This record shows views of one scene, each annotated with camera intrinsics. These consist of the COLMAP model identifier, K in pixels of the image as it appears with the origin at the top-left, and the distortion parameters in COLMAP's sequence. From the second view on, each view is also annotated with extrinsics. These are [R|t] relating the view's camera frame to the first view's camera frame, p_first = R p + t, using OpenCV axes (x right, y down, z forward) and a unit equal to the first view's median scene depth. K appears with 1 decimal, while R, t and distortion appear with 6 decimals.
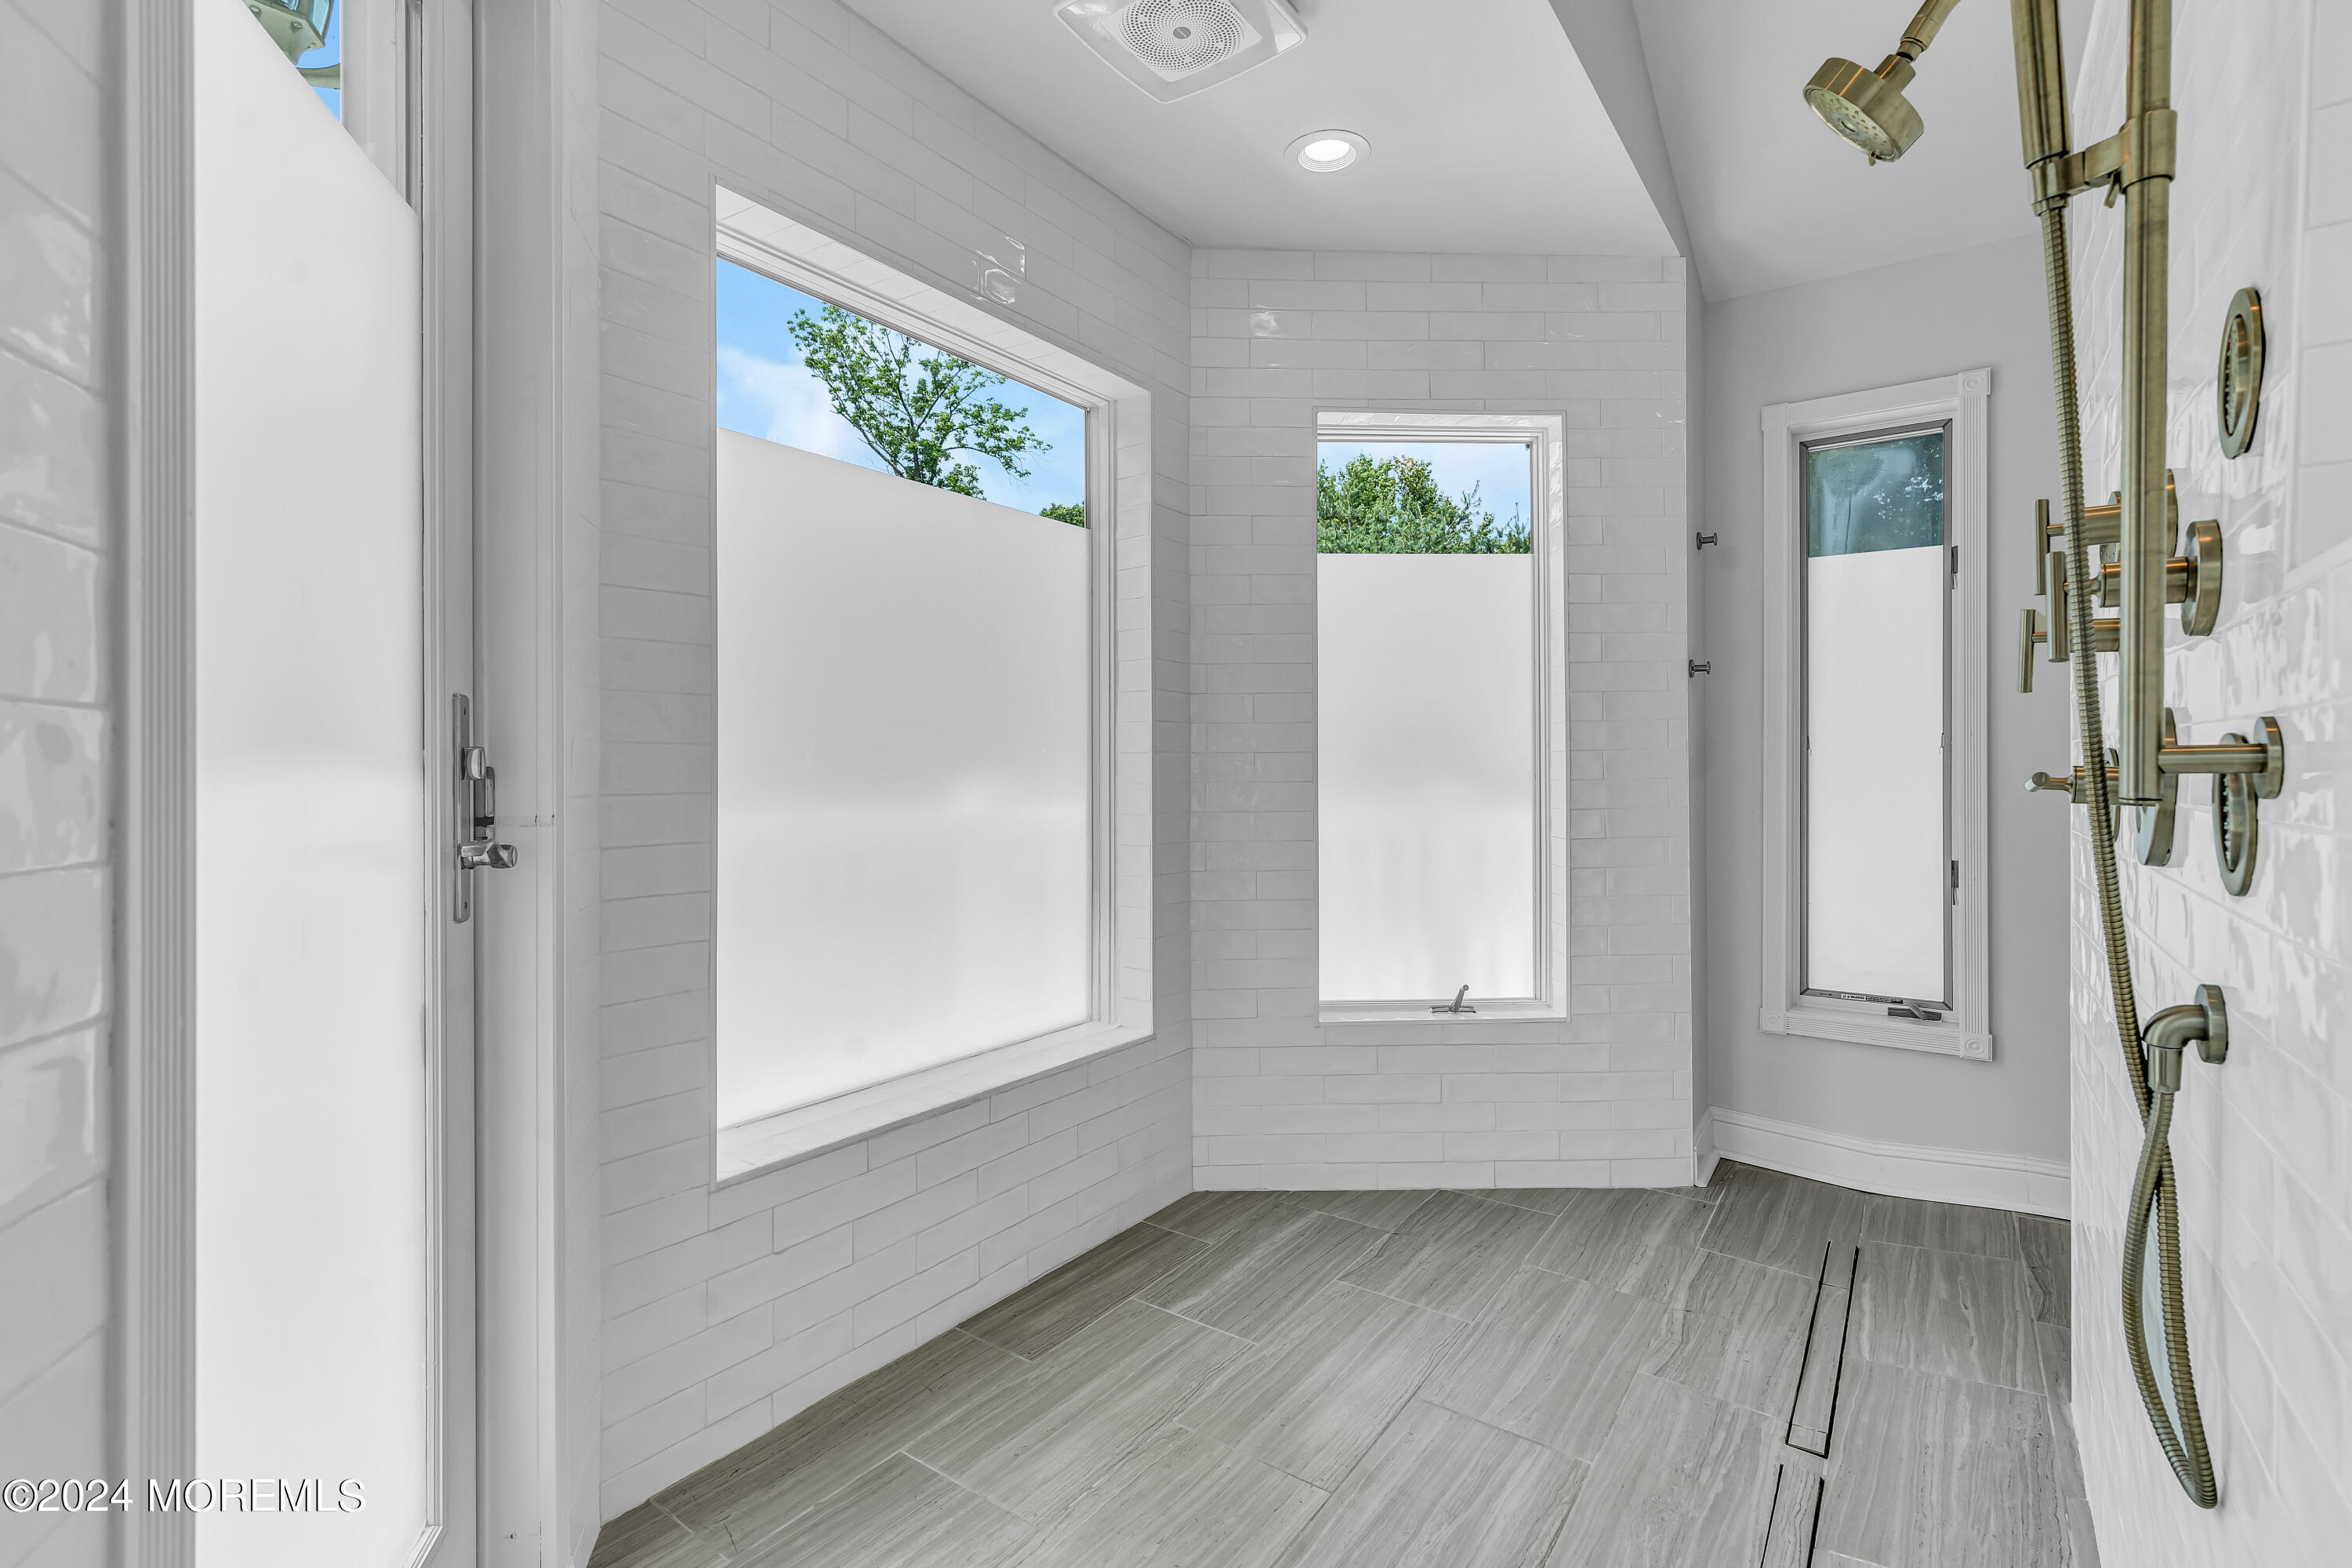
lens RADIAL K [[1095.6, 0, 1187.6], [0, 1095.6, 777.0], [0, 0, 1]] dist [-0.003166, 0.001352]
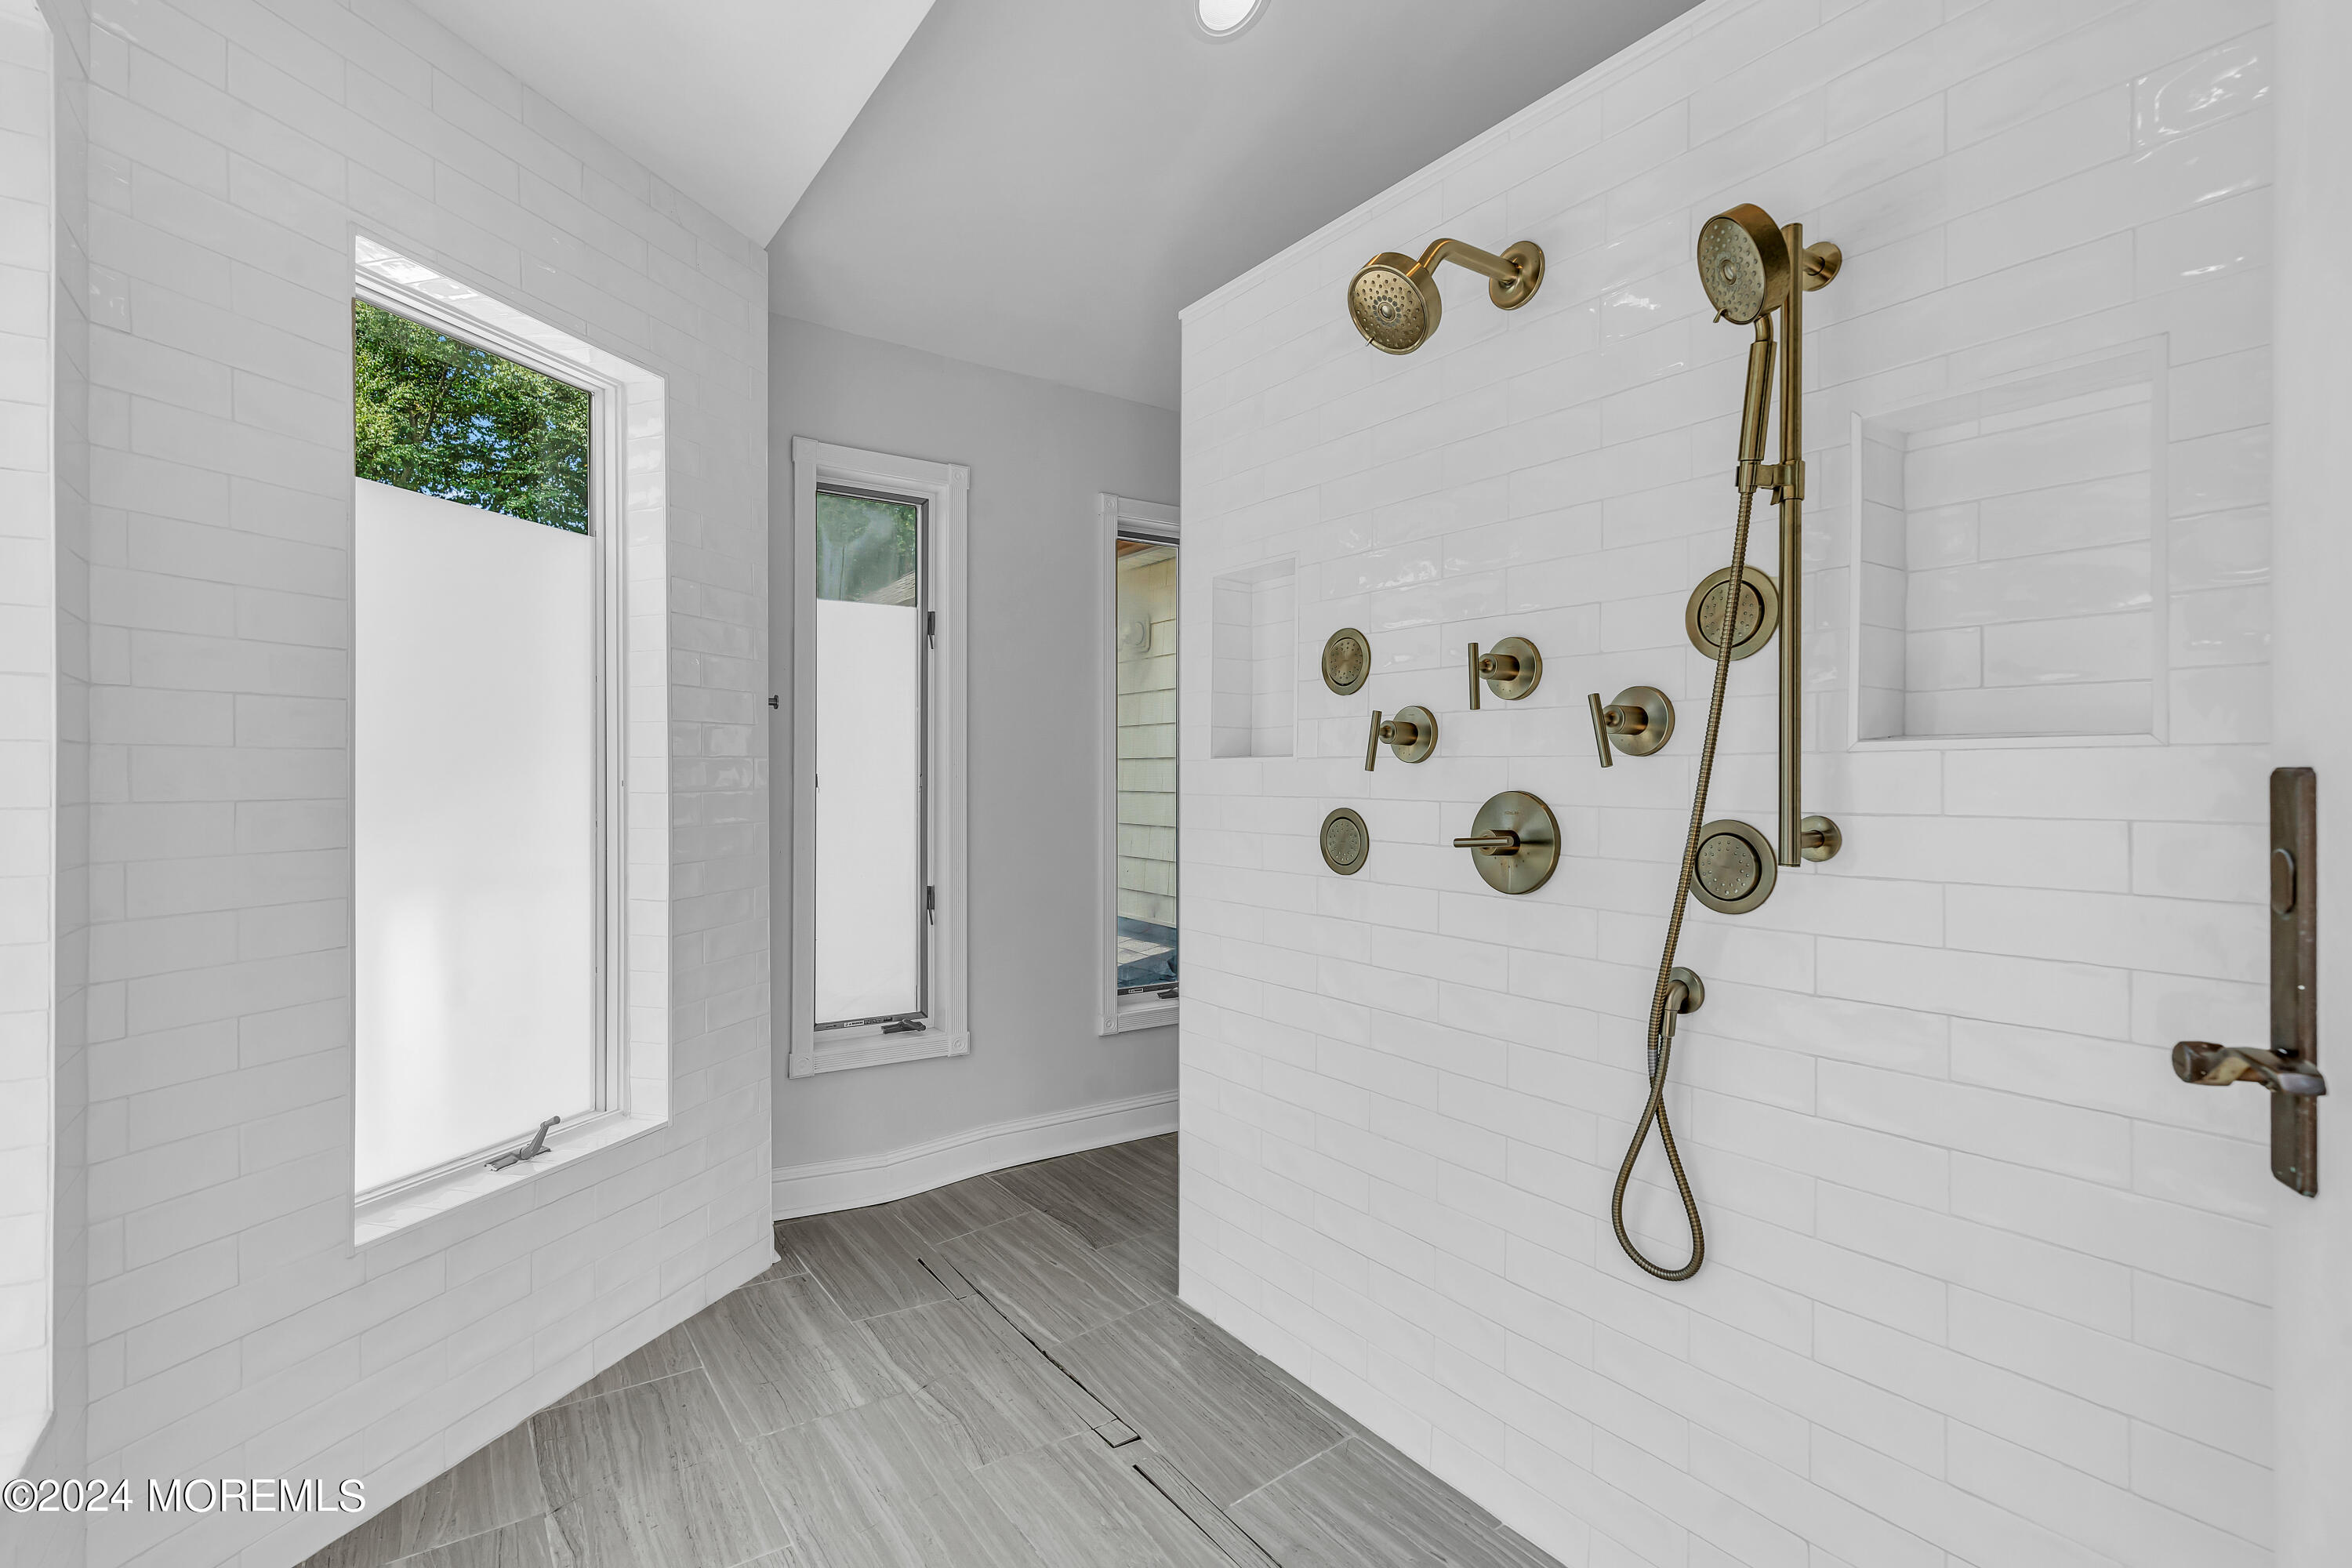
lens RADIAL K [[1095.6, 0, 1187.4], [0, 1095.6, 783.0], [0, 0, 1]] dist [-0.003166, 0.001352]
pose [[0.335531, -0.000190, 0.942029, -0.313683], [-0.000931, 0.999999, 0.000534, -0.035076], [-0.942029, -0.001057, 0.335531, 0.394960]]
